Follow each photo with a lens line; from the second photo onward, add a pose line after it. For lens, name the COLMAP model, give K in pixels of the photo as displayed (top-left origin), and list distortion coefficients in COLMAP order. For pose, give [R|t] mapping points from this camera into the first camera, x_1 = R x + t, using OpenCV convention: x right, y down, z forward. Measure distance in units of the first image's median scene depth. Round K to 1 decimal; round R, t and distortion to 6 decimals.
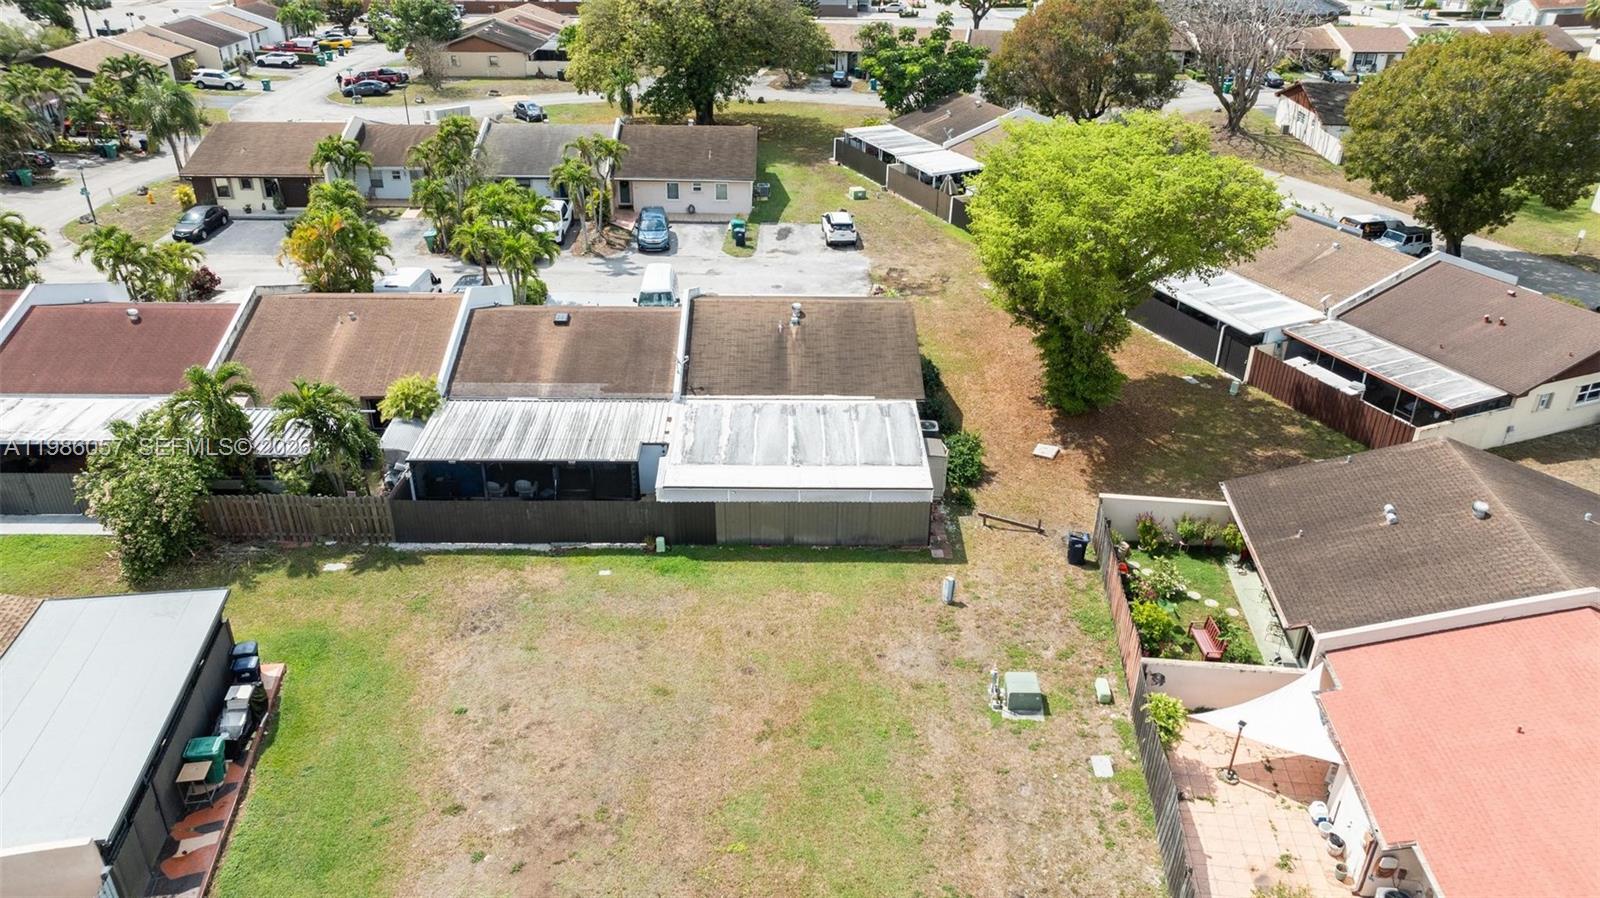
lens RADIAL K [[1127.9, 0, 792.5], [0, 1127.9, 447.7], [0, 0, 1]] dist [0.001738, -0.062296]
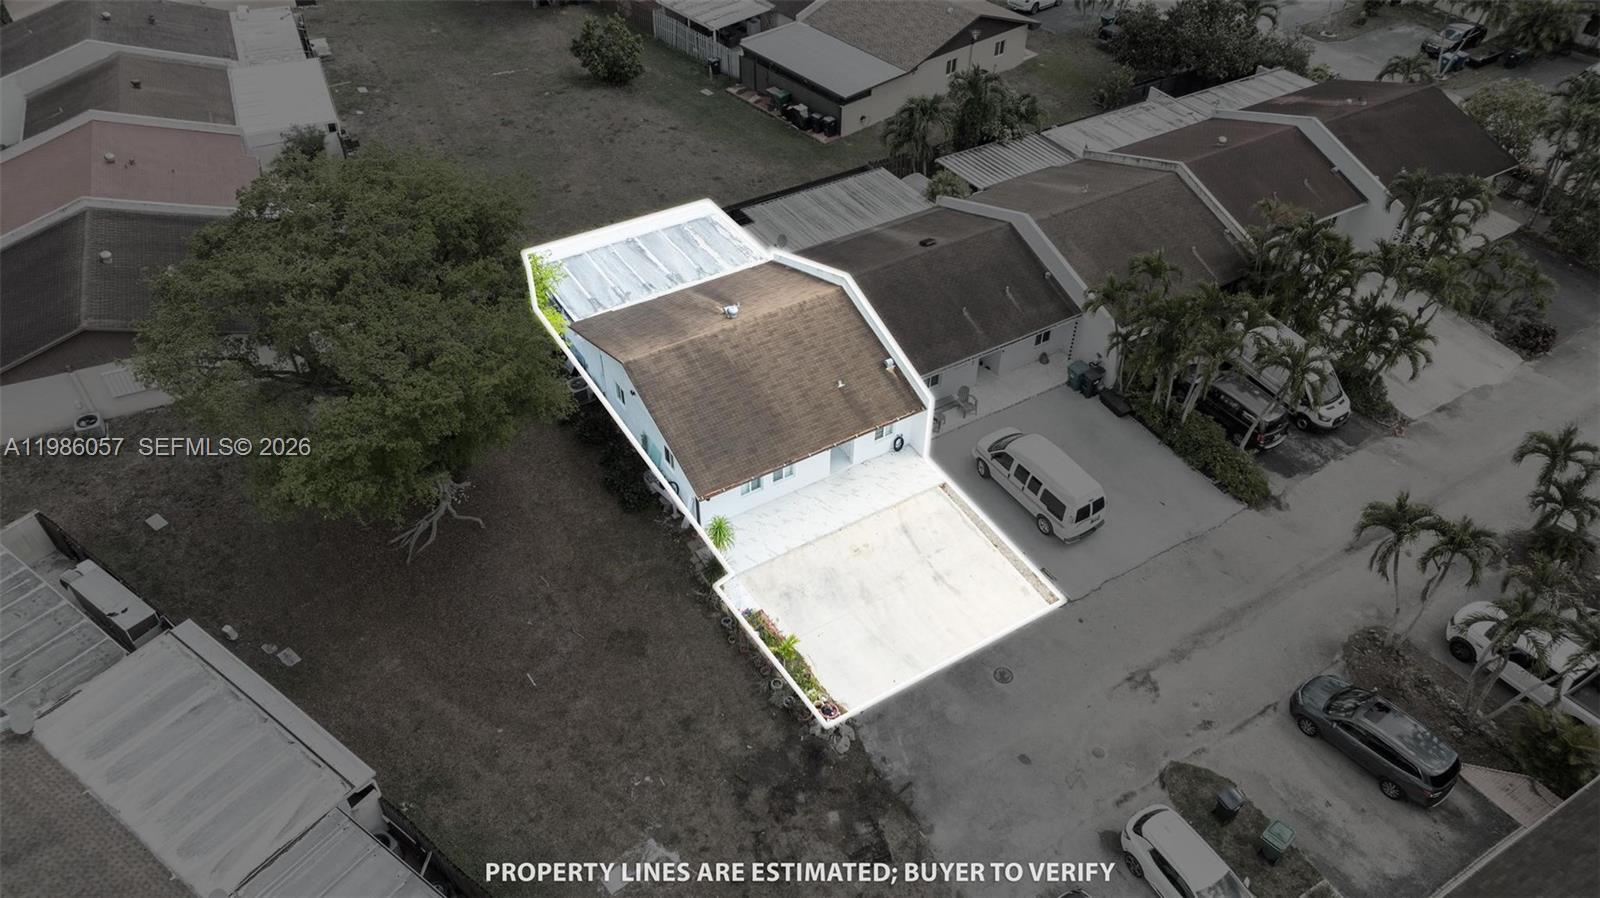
lens RADIAL K [[1123.3, 0, 807.6], [0, 1123.3, 450.1], [0, 0, 1]] dist [-0.013665, -0.000981]
pose [[-0.856504, 0.330847, -0.396158, 0.416261], [-0.257817, 0.390685, 0.883683, -1.073102], [0.447136, 0.859015, -0.249325, 1.608598]]
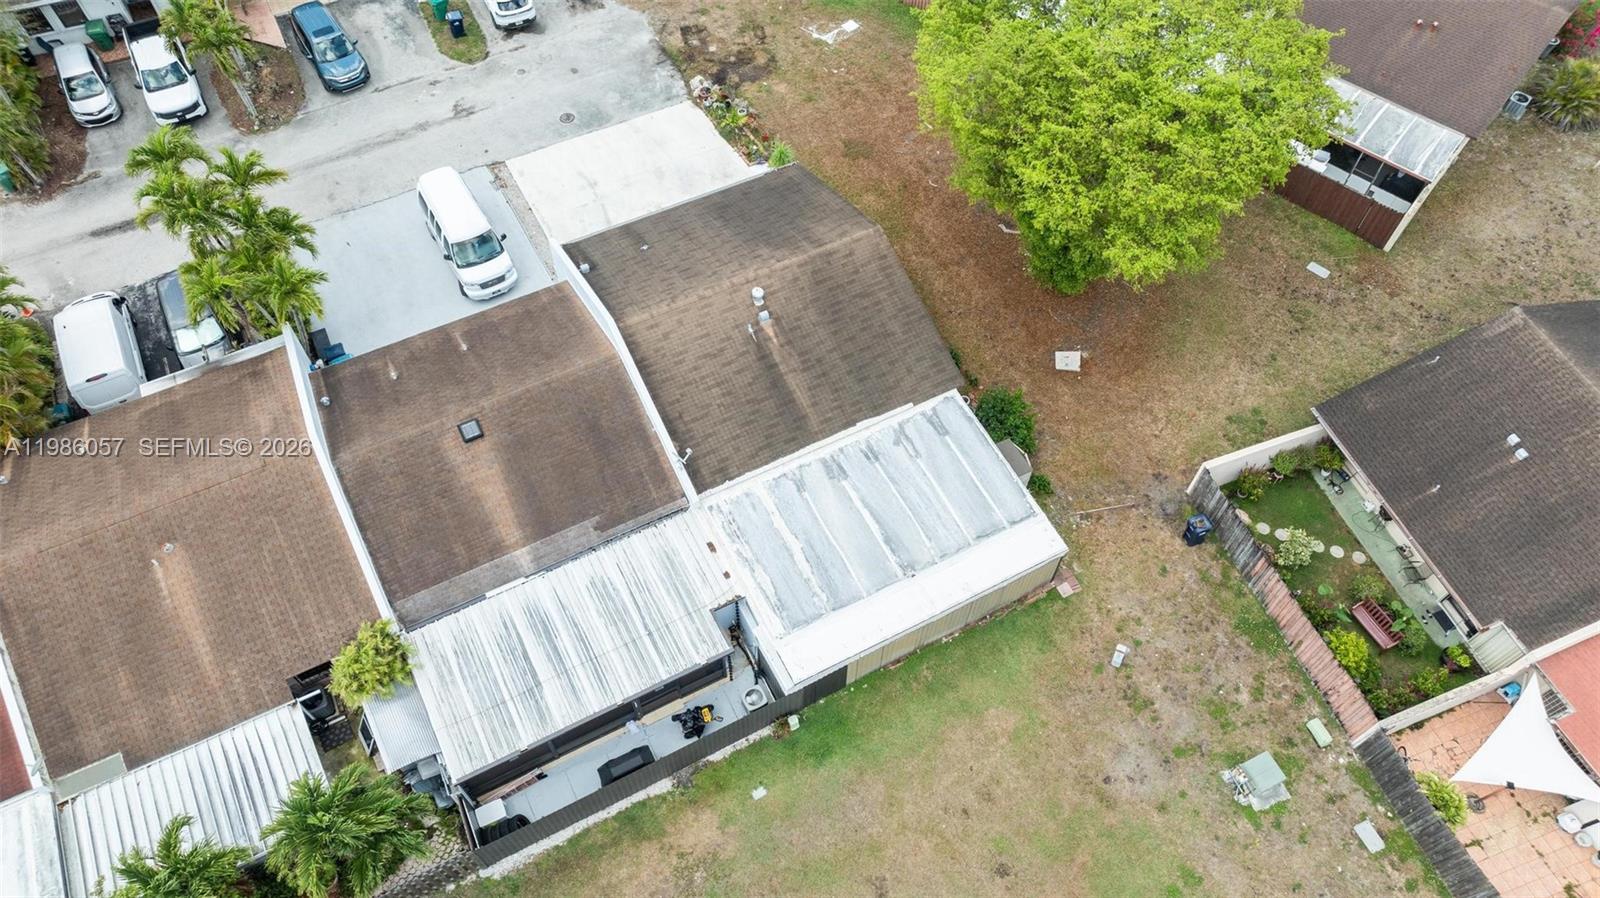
lens RADIAL K [[1123.3, 0, 807.6], [0, 1123.3, 450.1], [0, 0, 1]] dist [-0.013665, -0.000981]
pose [[0.886718, -0.385924, 0.254547, -0.237112], [0.211569, 0.828300, 0.518804, -0.502167], [-0.411060, -0.406178, 0.816118, 0.388975]]
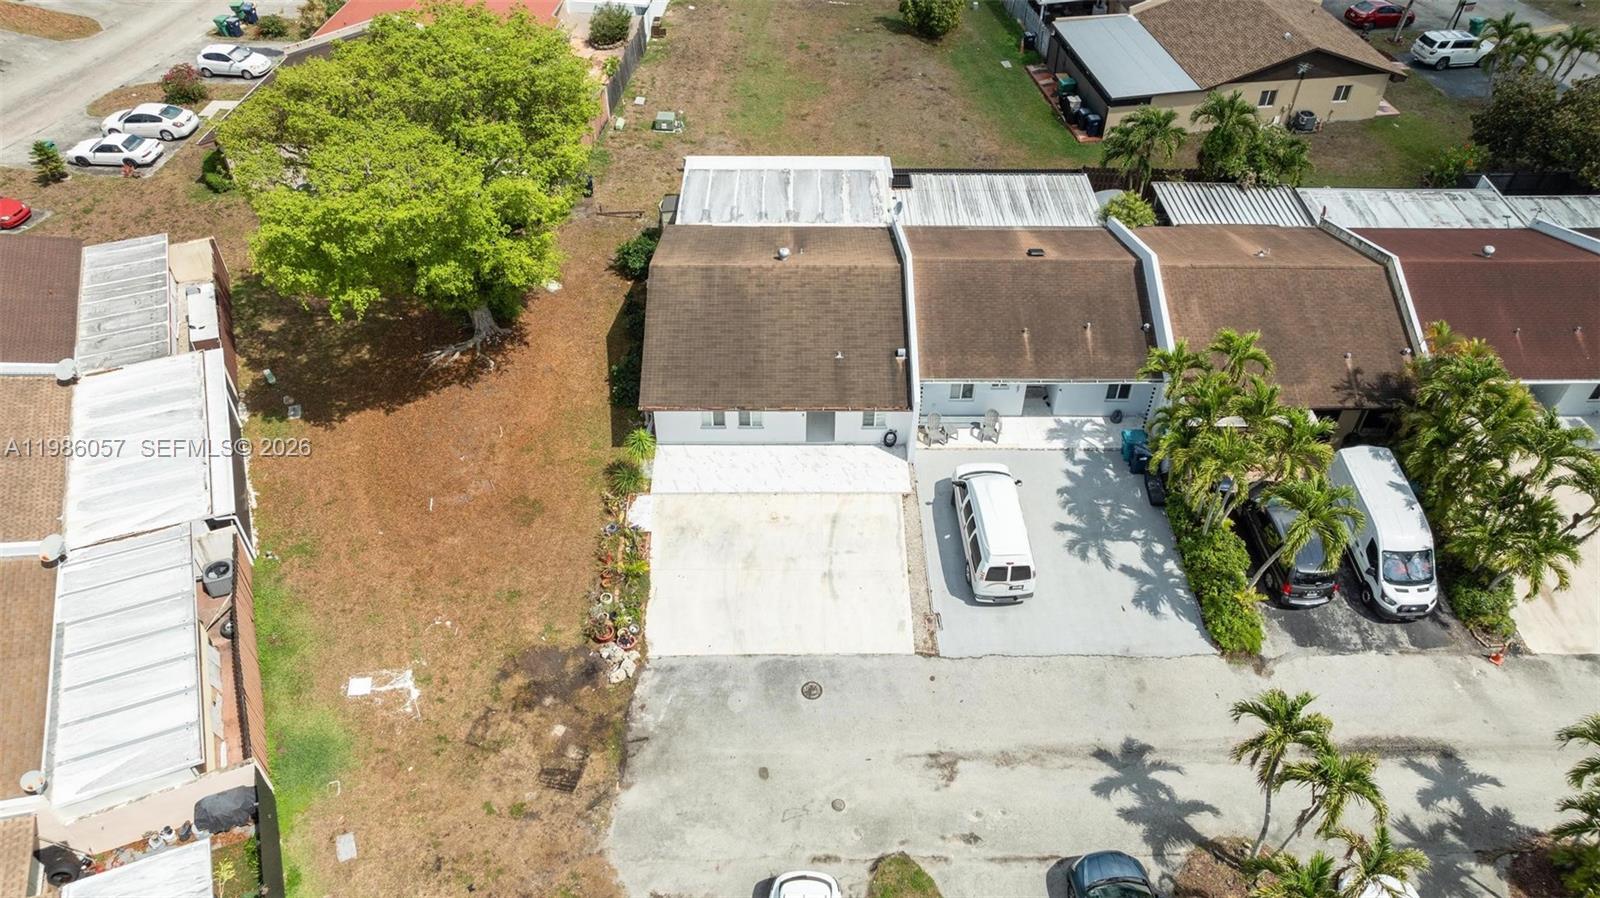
lens RADIAL K [[1123.3, 0, 807.6], [0, 1123.3, 450.1], [0, 0, 1]] dist [-0.013665, -0.000981]
pose [[-0.999727, -0.015611, -0.017361, -0.003019], [-0.021477, 0.323325, 0.946044, -1.099027], [-0.009155, 0.946159, -0.323572, 1.713316]]
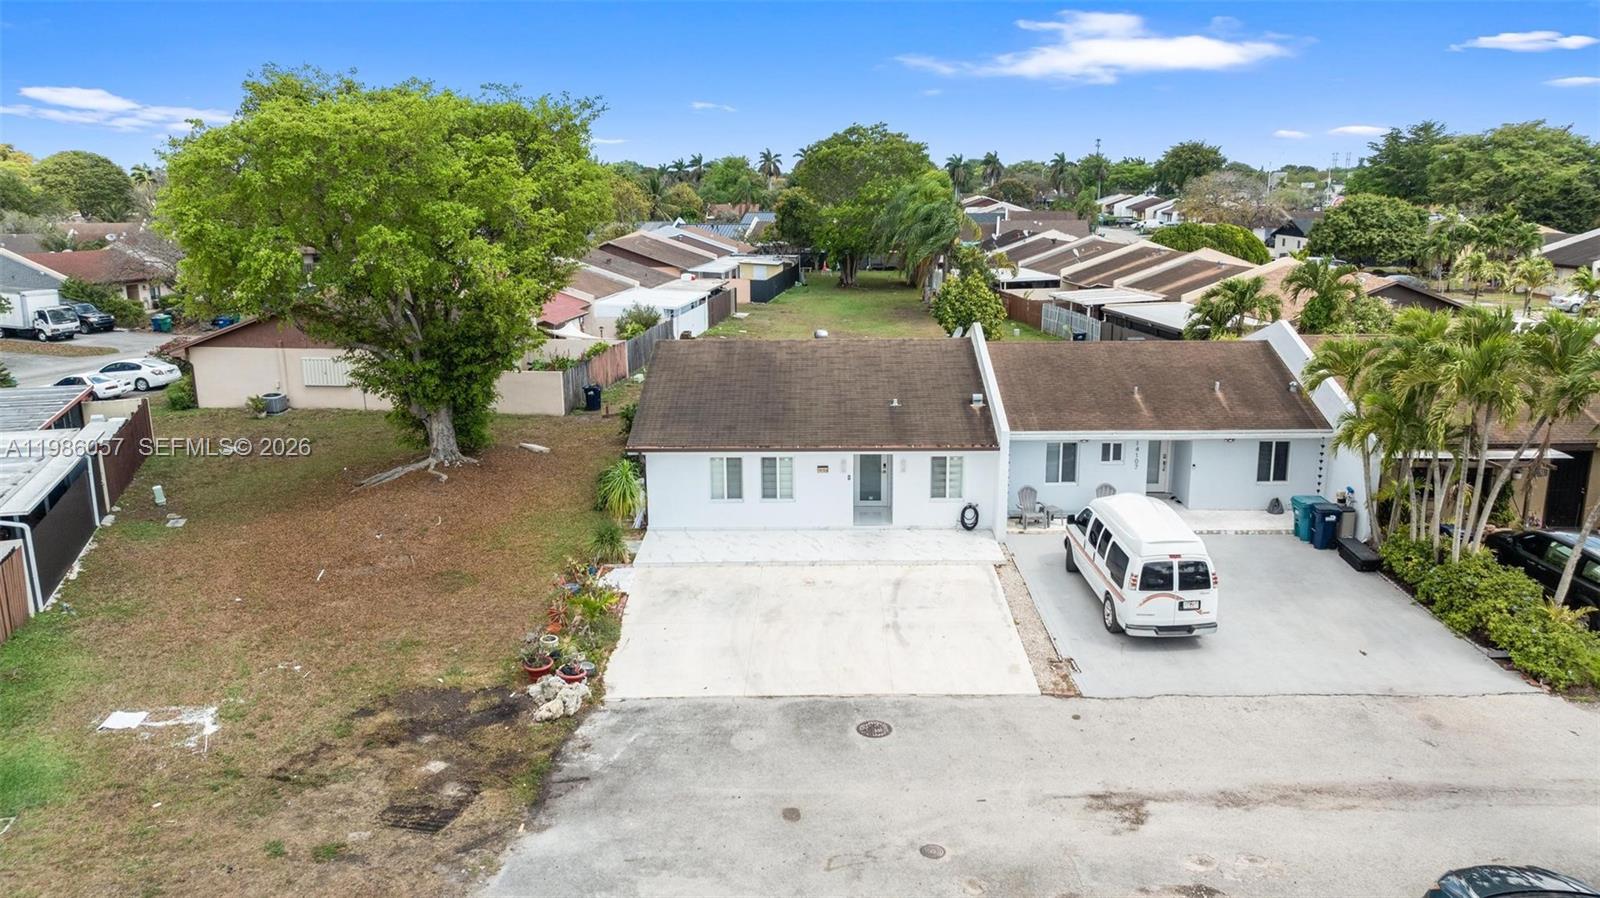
lens RADIAL K [[1147.4, 0, 805.7], [0, 1147.4, 448.8], [0, 0, 1]] dist [-0.023381, 0.006387]
pose [[-0.999764, -0.009858, 0.019348, -0.001987], [0.005272, 0.754166, 0.656662, -0.663731], [-0.021065, 0.656609, -0.753937, 1.916107]]
